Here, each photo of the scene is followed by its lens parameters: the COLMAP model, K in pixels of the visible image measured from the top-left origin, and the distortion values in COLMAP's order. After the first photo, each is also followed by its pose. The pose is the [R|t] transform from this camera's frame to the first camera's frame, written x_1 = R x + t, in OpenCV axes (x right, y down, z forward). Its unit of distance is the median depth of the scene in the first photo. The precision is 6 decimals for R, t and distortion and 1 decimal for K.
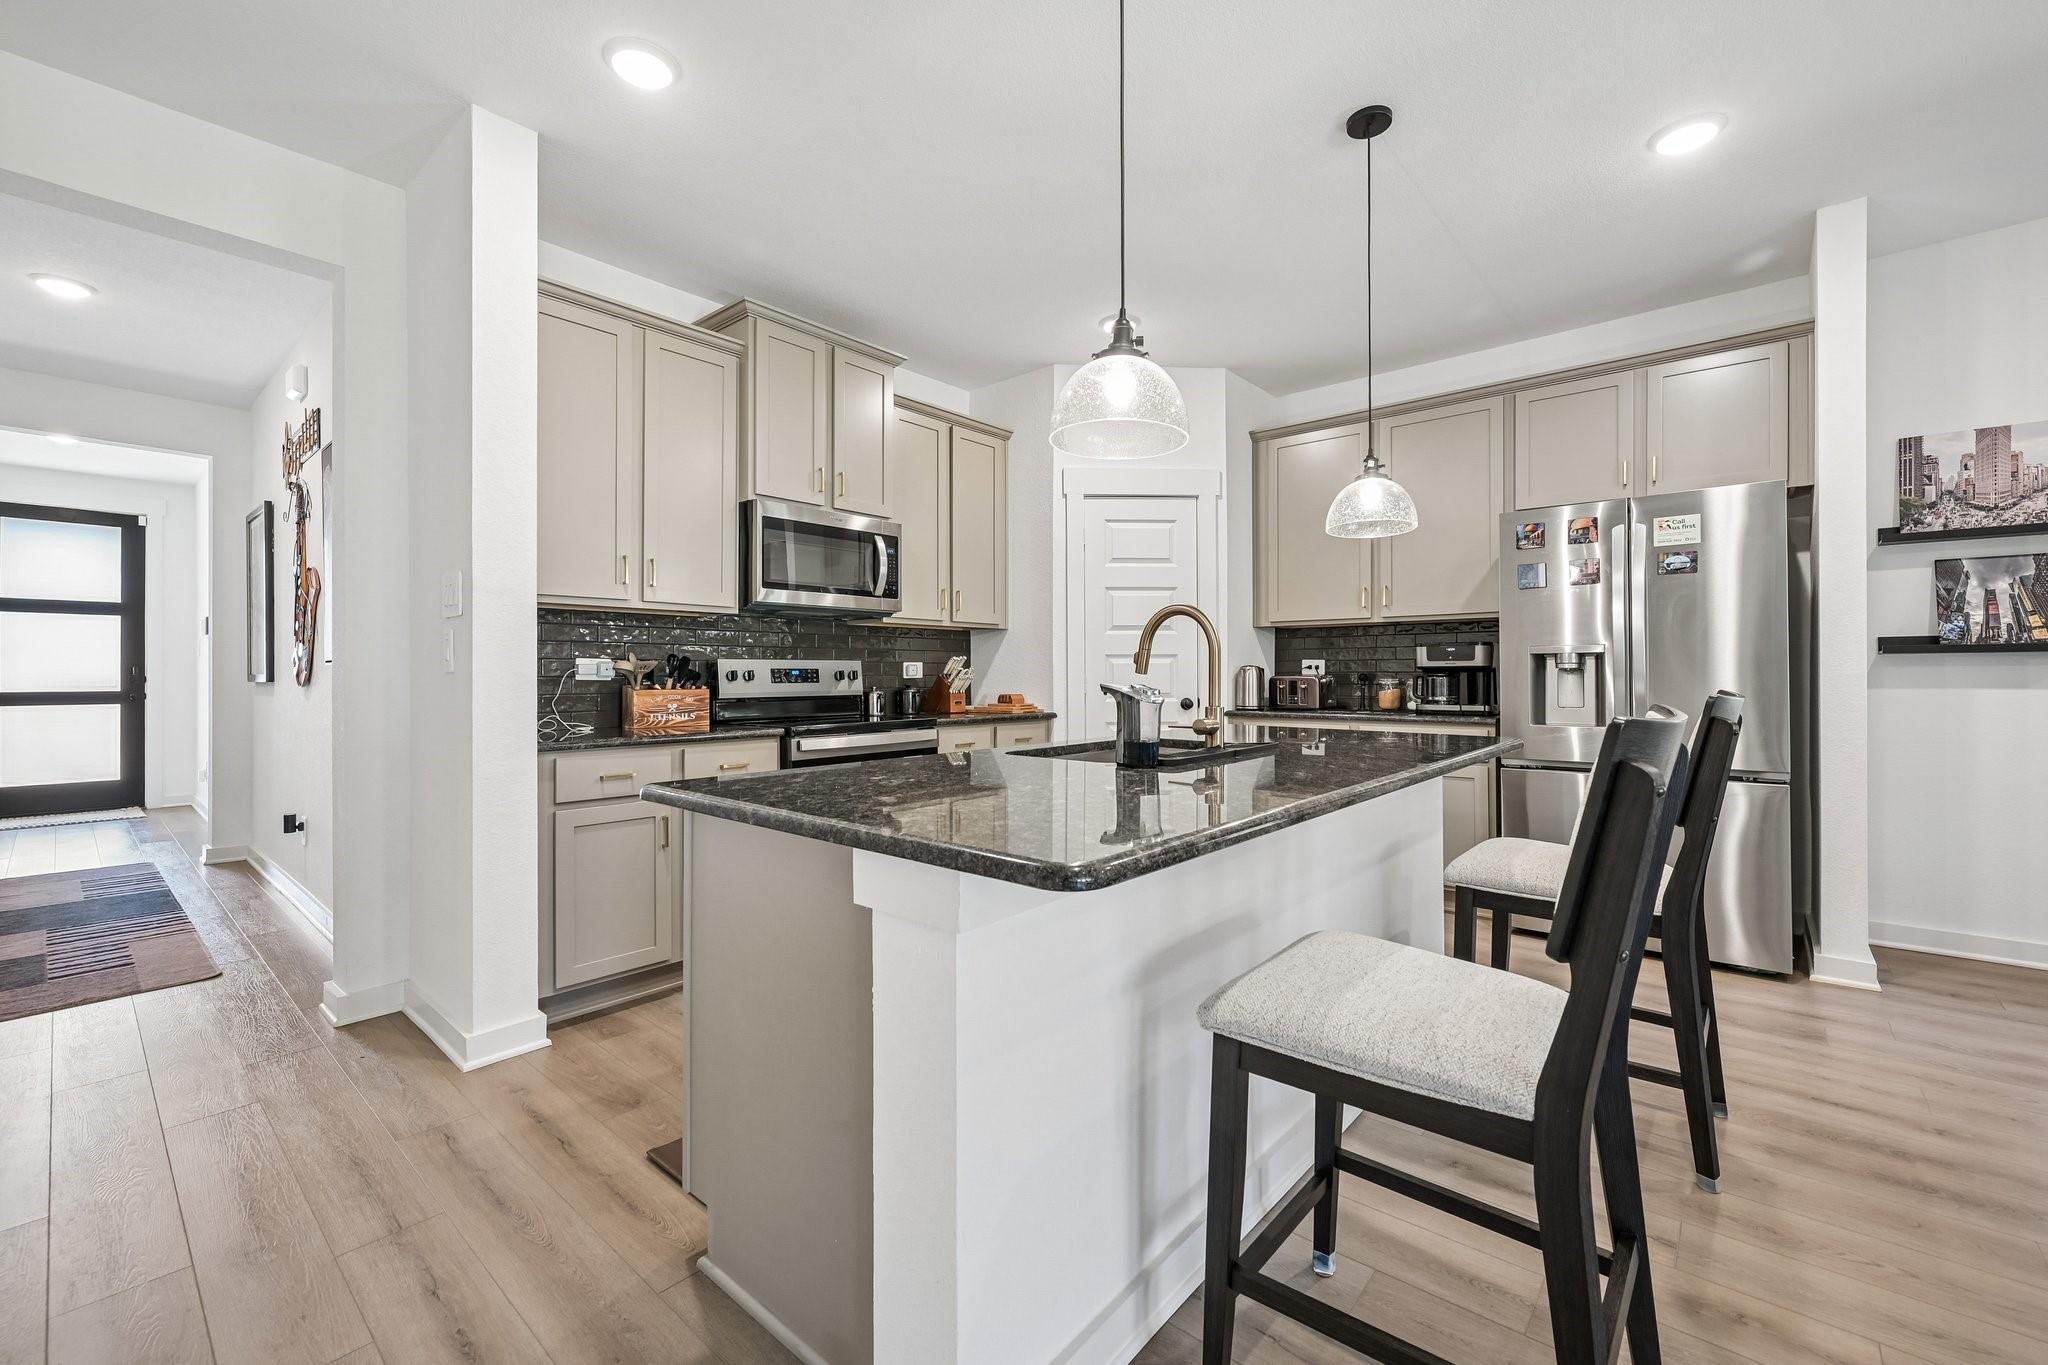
lens RADIAL K [[830.2, 0, 1015.8], [0, 830.2, 671.7], [0, 0, 1]] dist [-0.000824, 0.000355]
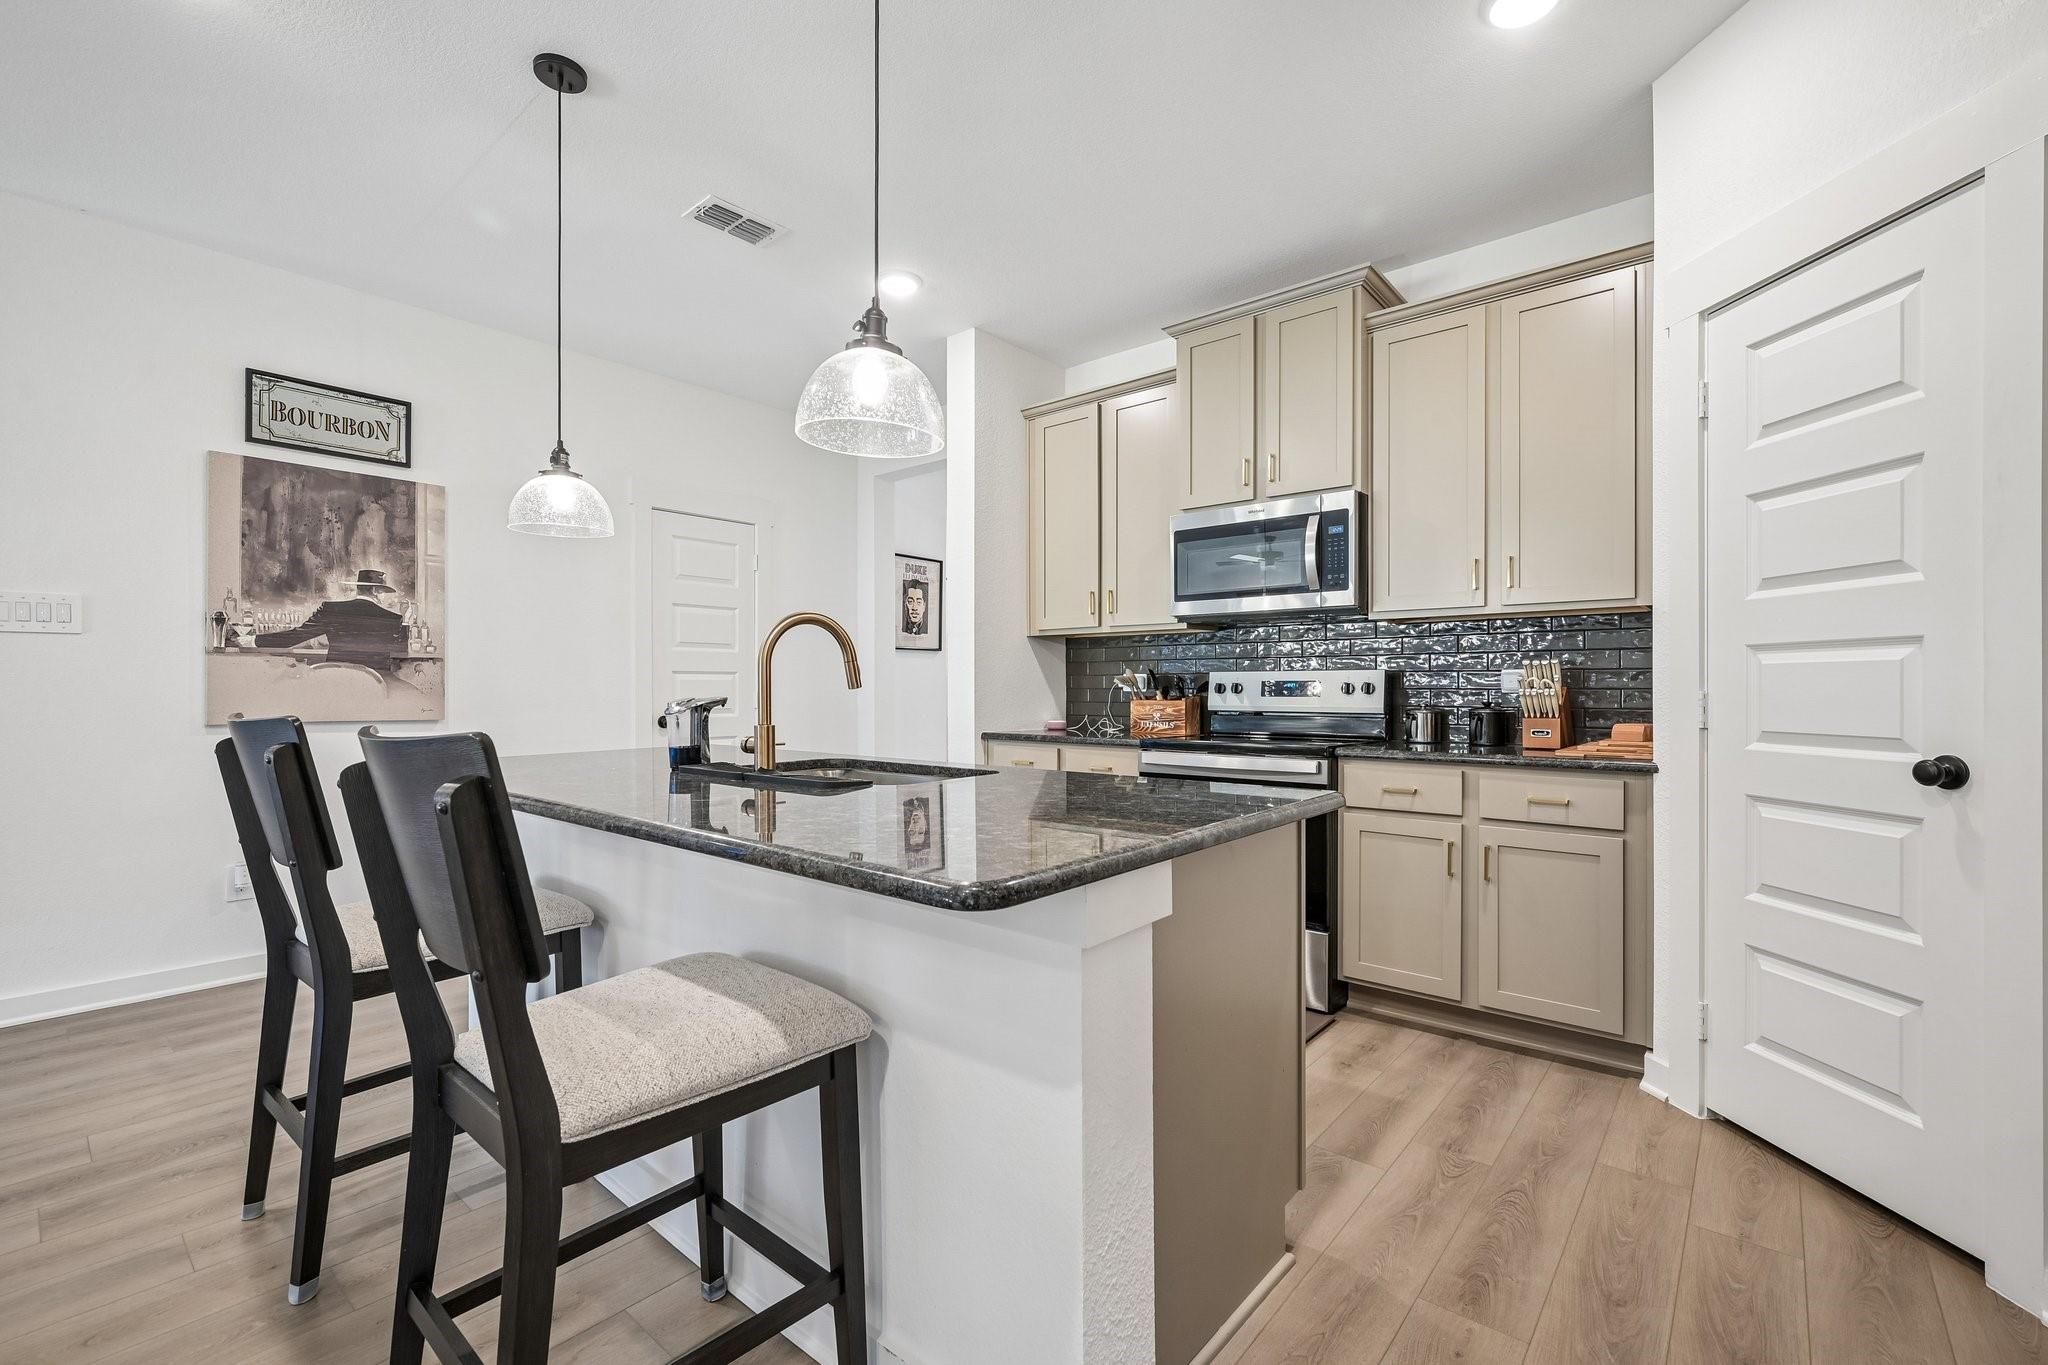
lens RADIAL K [[869.3, 0, 1043.2], [0, 869.3, 686.9], [0, 0, 1]] dist [-0.004233, 0.001143]
pose [[0.029348, 0.002243, -0.999567, 0.716289], [0.003047, 0.999993, 0.002333, -0.000116], [0.999565, -0.003115, 0.029341, 0.765348]]
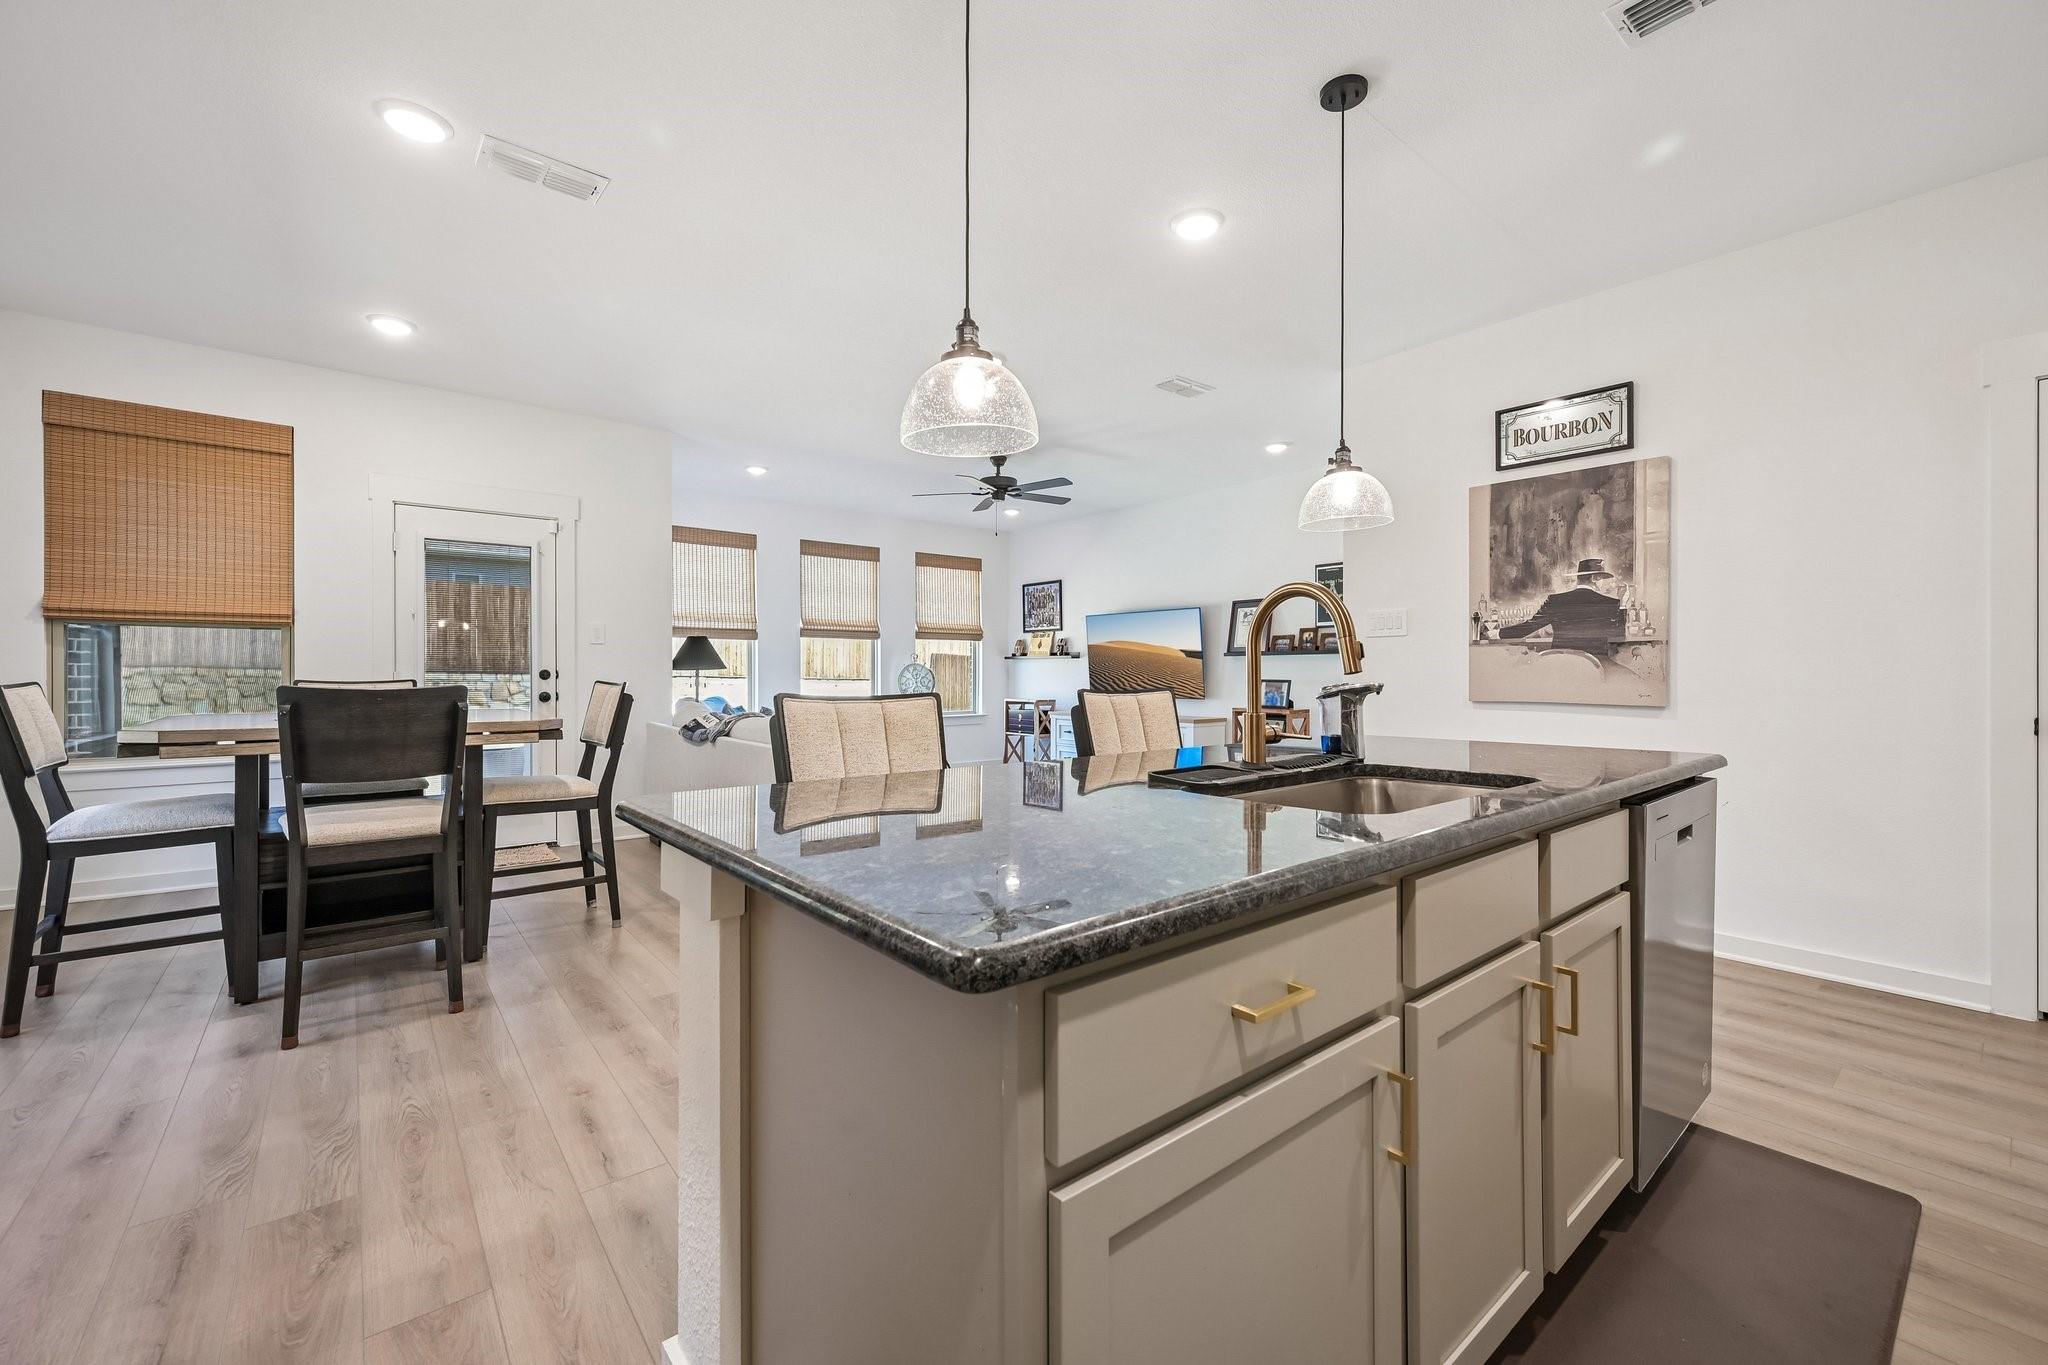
lens RADIAL K [[830.2, 0, 1027.2], [0, 830.2, 681.2], [0, 0, 1]] dist [-0.000824, 0.000355]
pose [[-0.987656, 0.001926, 0.156629, 0.199735], [0.003187, 0.999964, 0.007801, 0.001804], [-0.156608, 0.008204, -0.987627, 1.117240]]
